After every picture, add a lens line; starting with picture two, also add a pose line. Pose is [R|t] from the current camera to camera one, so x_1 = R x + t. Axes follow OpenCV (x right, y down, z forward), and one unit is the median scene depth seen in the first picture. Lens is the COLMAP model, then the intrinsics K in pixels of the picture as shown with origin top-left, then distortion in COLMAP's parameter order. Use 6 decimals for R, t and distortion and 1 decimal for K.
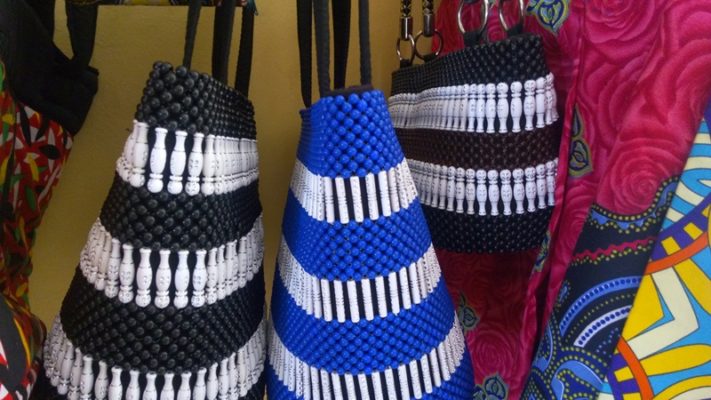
lens RADIAL K [[558.8, 0, 353.0], [0, 558.8, 198.5], [0, 0, 1]] dist [0.062656, -0.100838]
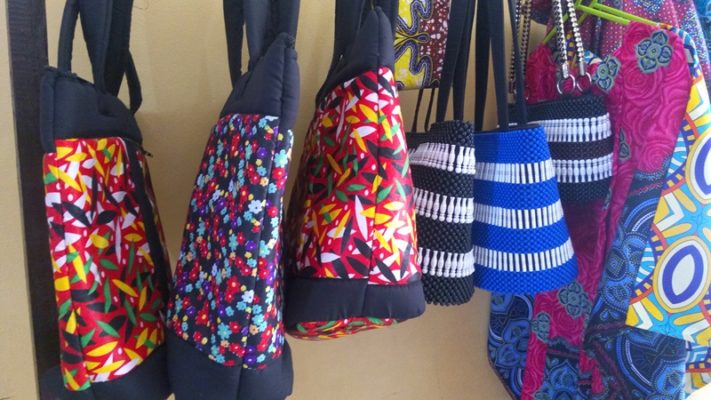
lens RADIAL K [[558.8, 0, 356.2], [0, 558.8, 200.5], [0, 0, 1]] dist [0.062656, -0.100838]
pose [[0.998382, -0.051589, 0.023922, -0.696437], [0.052325, 0.998141, -0.031246, 0.130834], [-0.022265, 0.032447, 0.999225, -1.142869]]
